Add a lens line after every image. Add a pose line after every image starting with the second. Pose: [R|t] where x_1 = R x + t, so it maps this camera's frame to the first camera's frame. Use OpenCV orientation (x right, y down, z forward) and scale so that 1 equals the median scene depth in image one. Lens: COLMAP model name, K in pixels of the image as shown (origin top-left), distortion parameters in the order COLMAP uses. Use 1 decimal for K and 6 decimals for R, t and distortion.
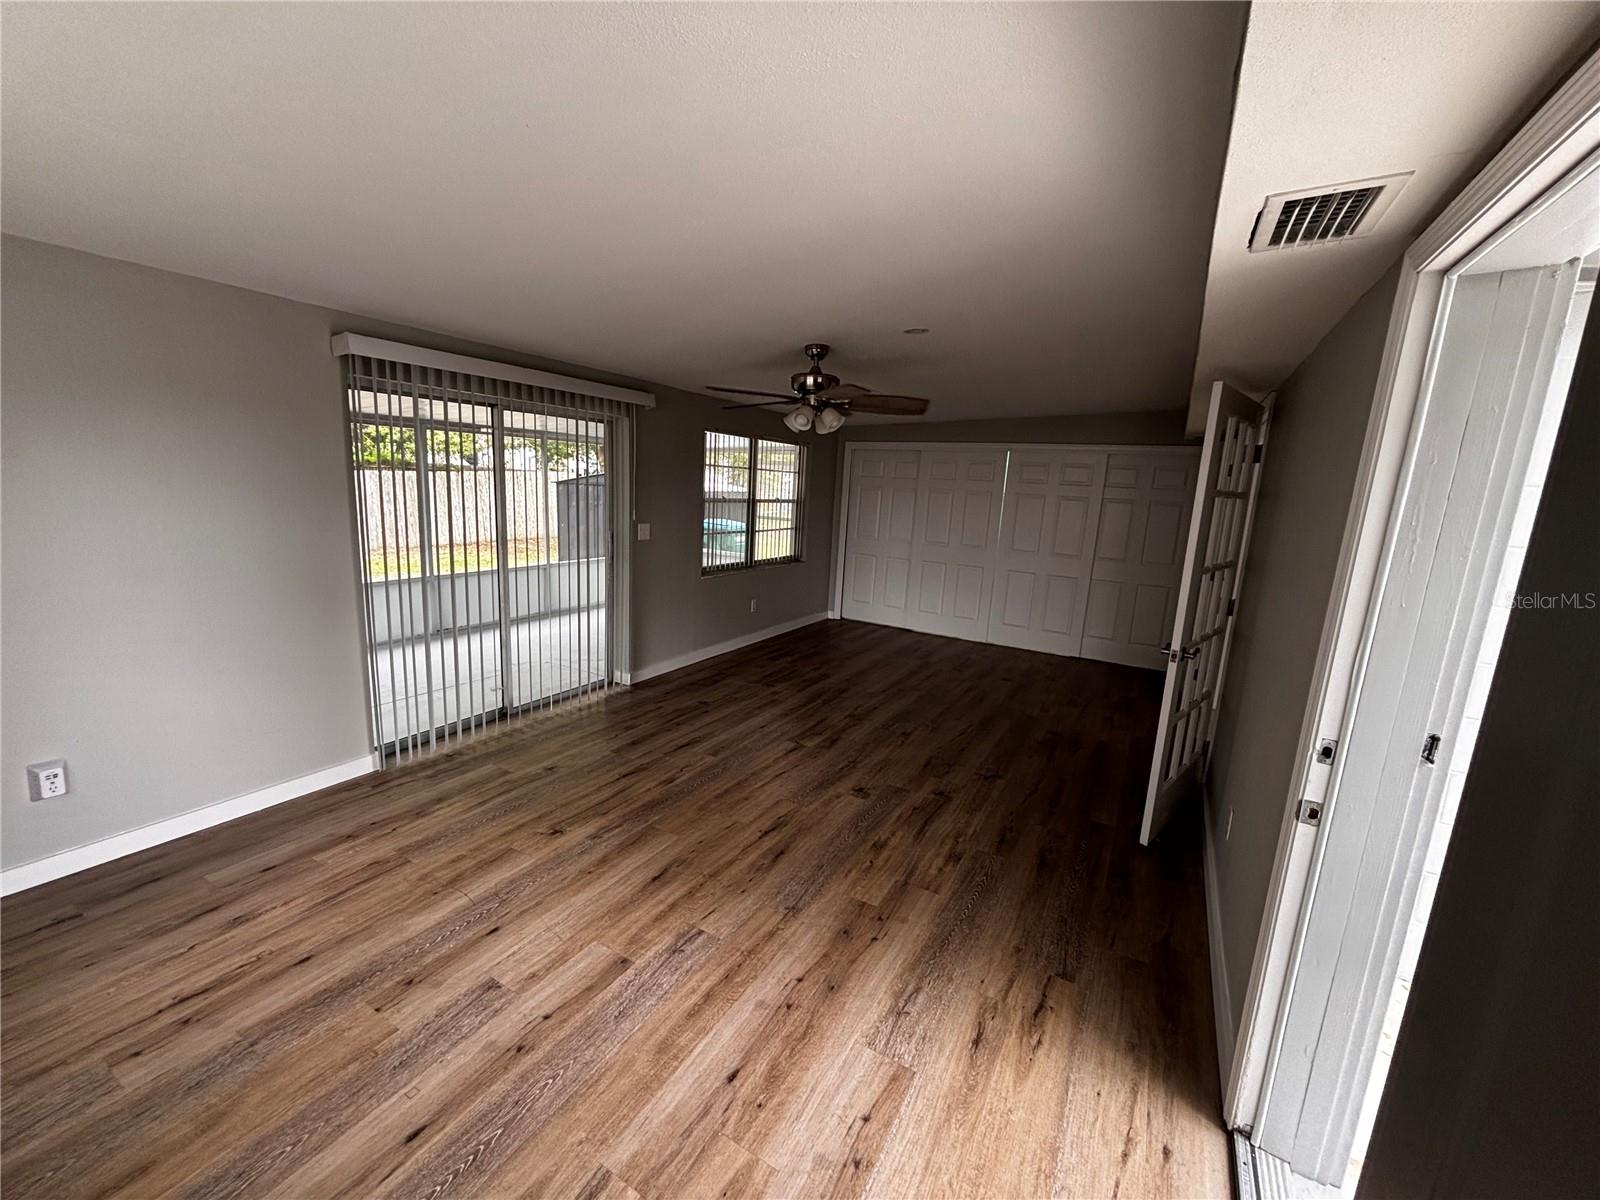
lens RADIAL K [[640.5, 0, 796.0], [0, 640.5, 599.0], [0, 0, 1]] dist [0.001829, -0.000173]
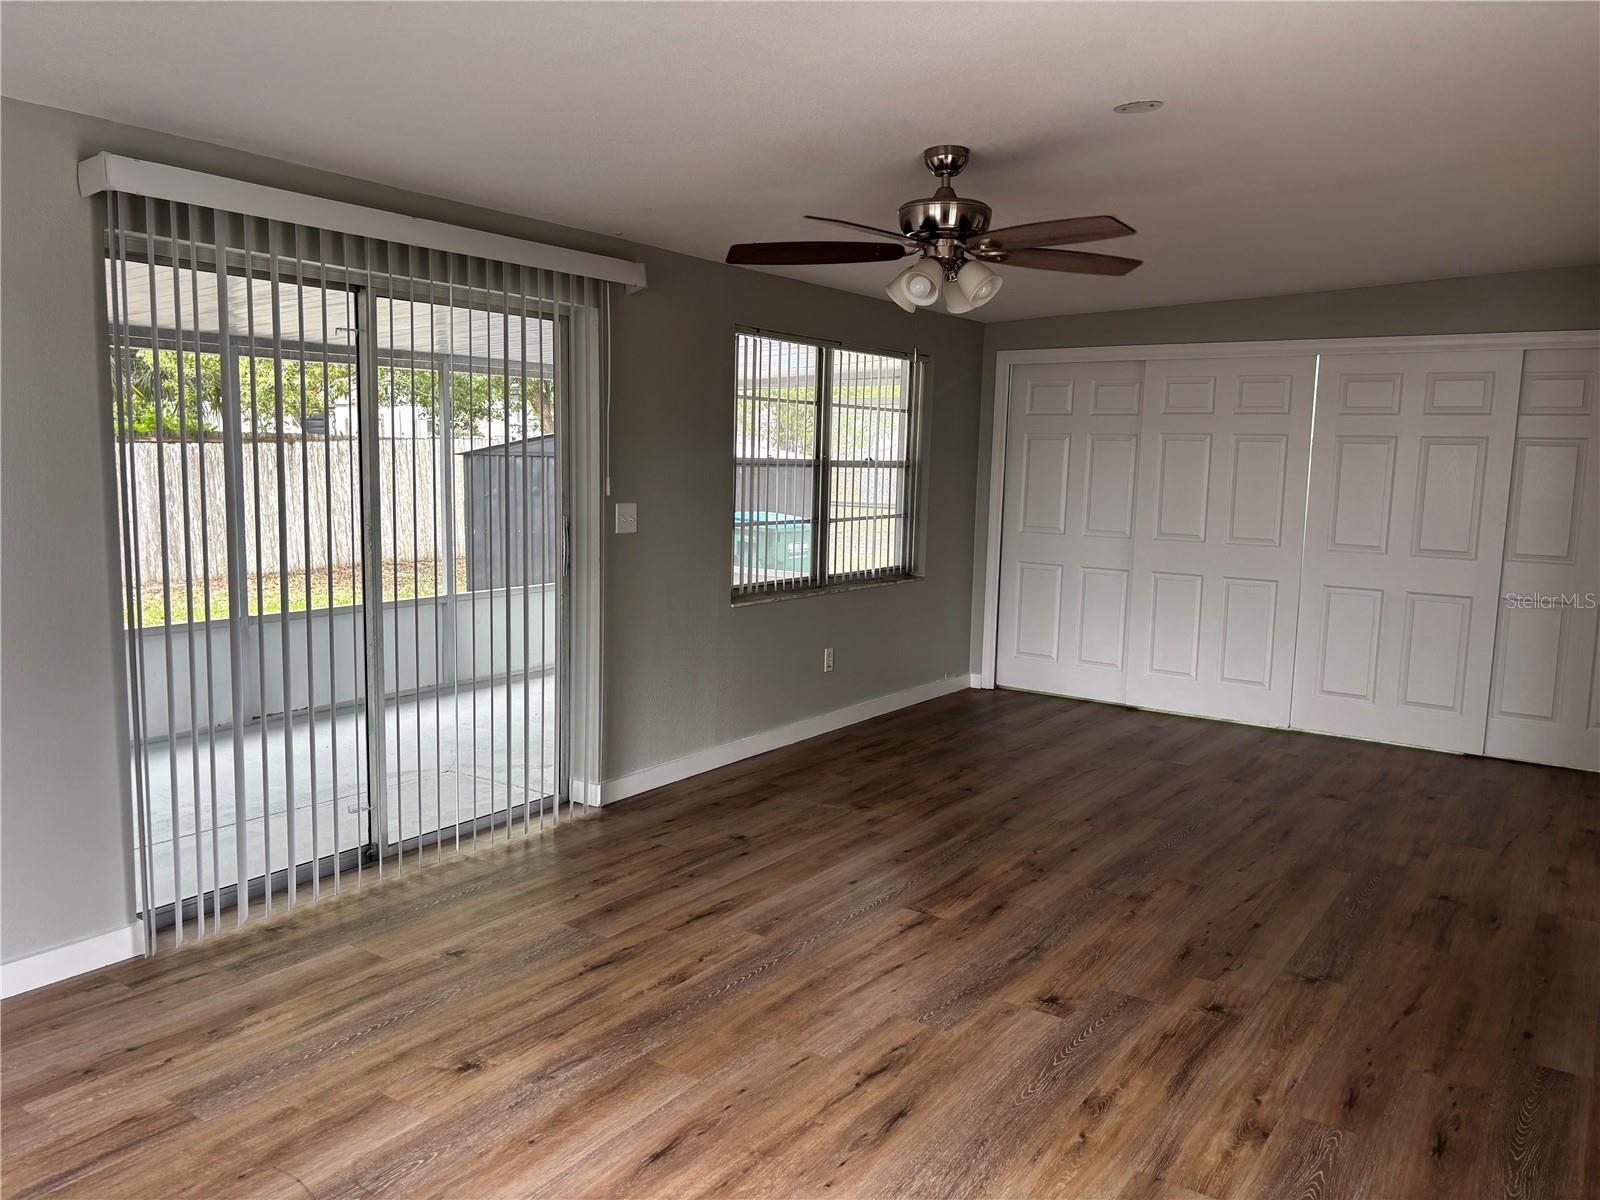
lens RADIAL K [[1194.7, 0, 800.0], [0, 1194.7, 600.0], [0, 0, 1]] dist [0.037413, -0.035622]
pose [[0.996197, -0.018714, -0.085101, -0.008984], [0.013522, 0.998035, -0.061187, 0.032052], [0.086079, 0.059803, 0.994492, 0.018911]]
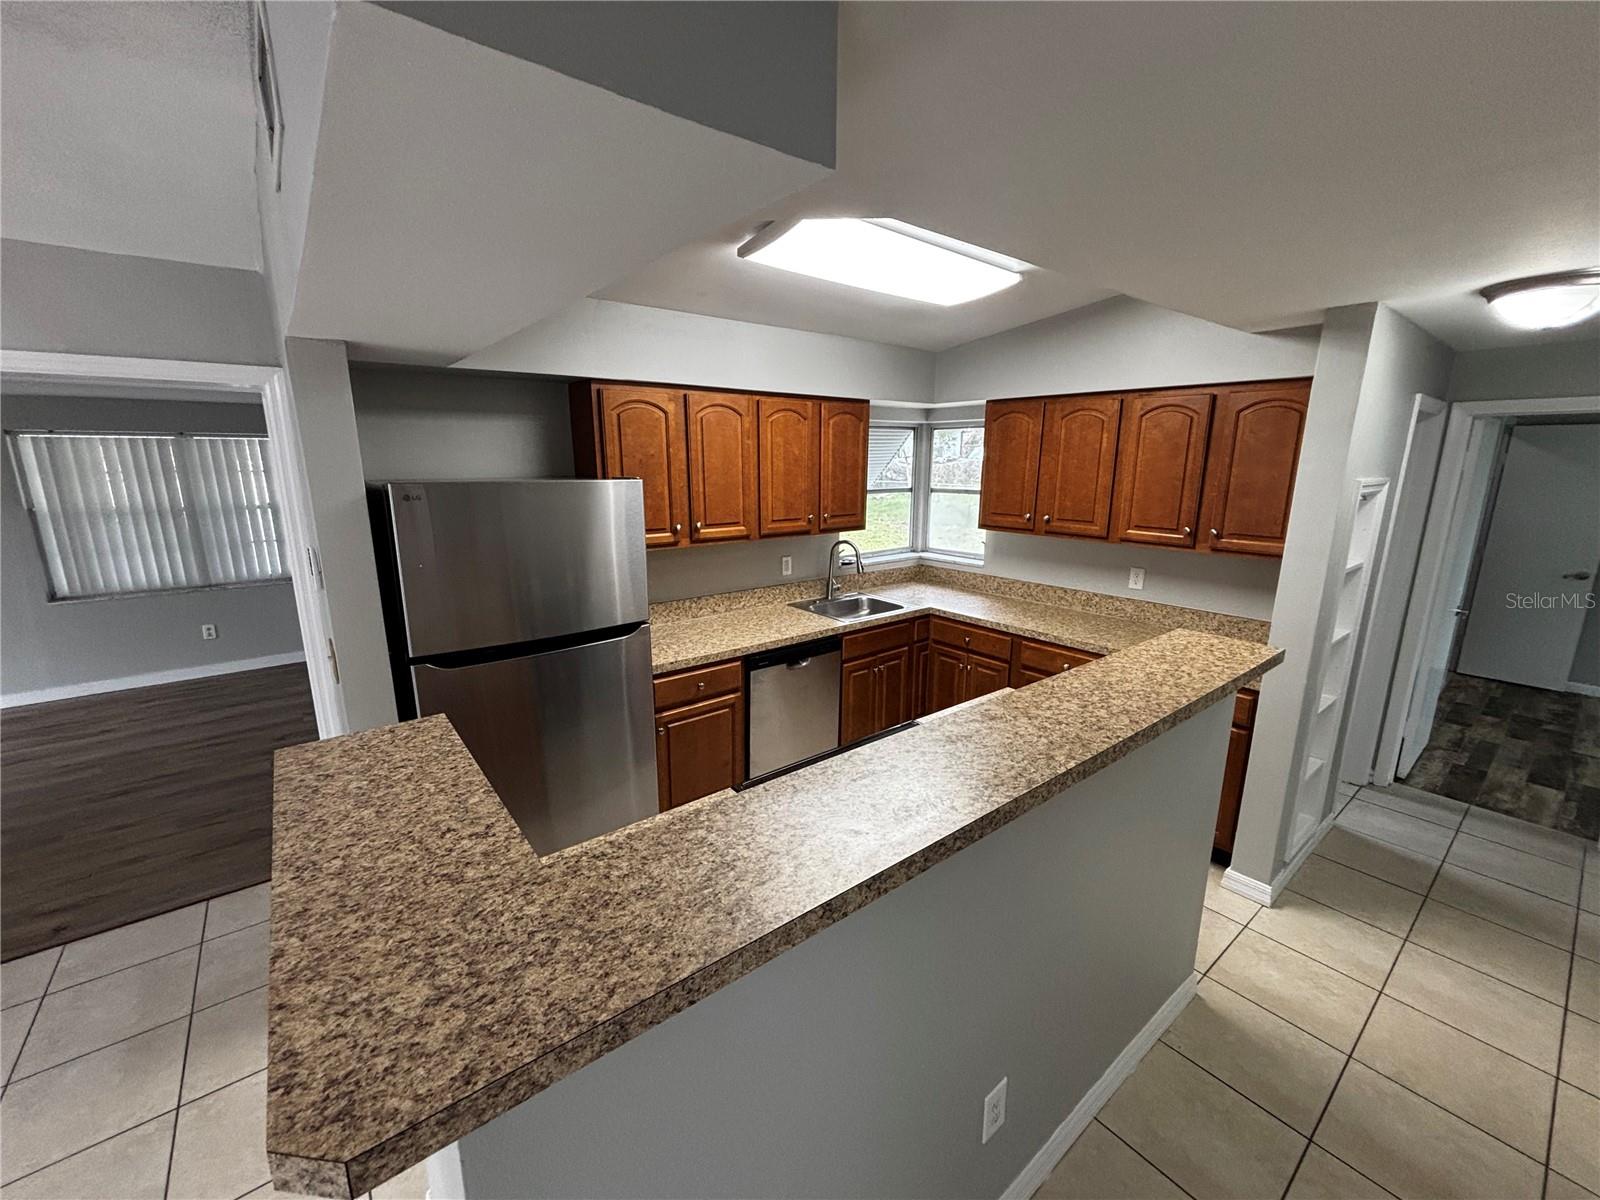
lens RADIAL K [[640.5, 0, 796.0], [0, 640.5, 599.0], [0, 0, 1]] dist [0.001829, -0.000173]
pose [[0.931328, 0.028098, -0.363096, 1.521087], [-0.019987, 0.999460, 0.026079, -0.112507], [0.363633, -0.017031, 0.931387, 0.763988]]
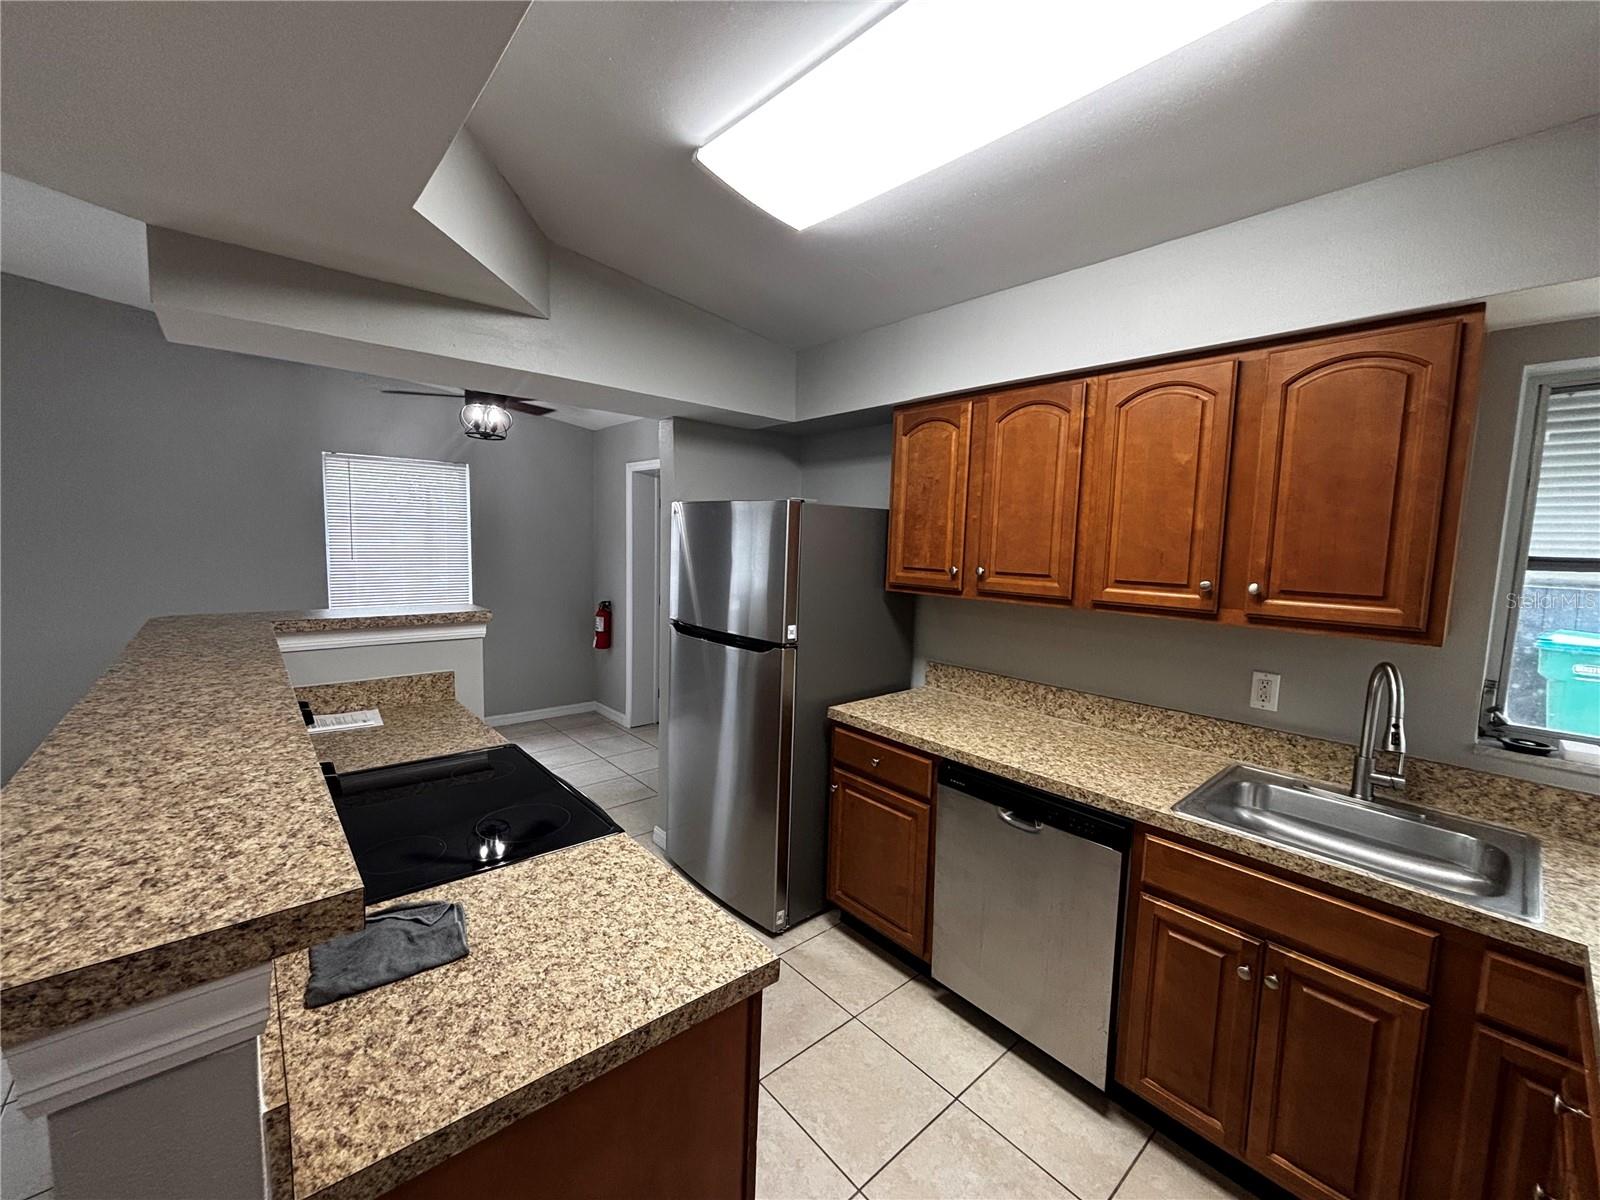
lens RADIAL K [[641.6, 0, 796.5], [0, 641.6, 599.3], [0, 0, 1]] dist [0.000899, 0.000358]
pose [[-0.310284, 0.027197, -0.950255, 1.729035], [-0.218272, 0.970848, 0.099058, -0.178016], [0.925247, 0.238150, -0.295302, 1.490362]]
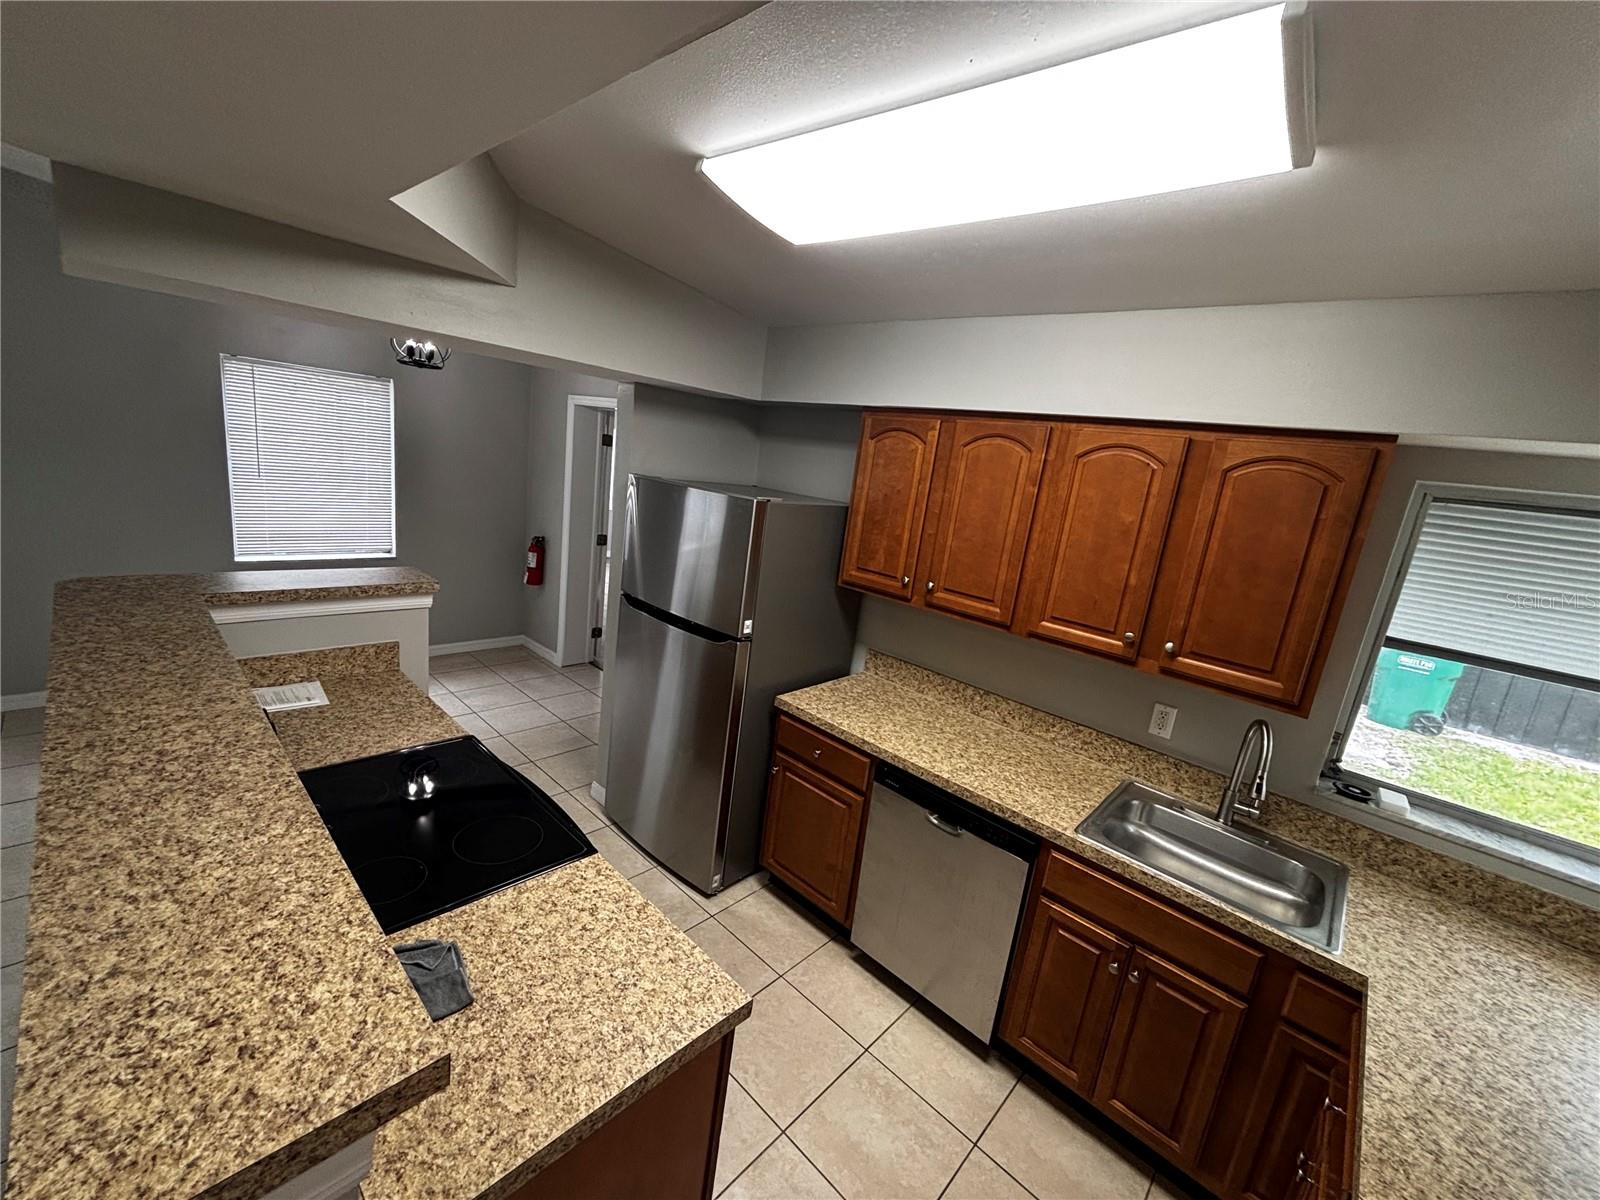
lens RADIAL K [[640.5, 0, 796.0], [0, 640.5, 599.0], [0, 0, 1]] dist [0.001829, -0.000173]
pose [[-0.202601, 0.132220, -0.970294, 1.751121], [-0.310252, 0.931133, 0.191665, -0.248348], [0.928814, 0.339868, -0.147627, 1.441268]]
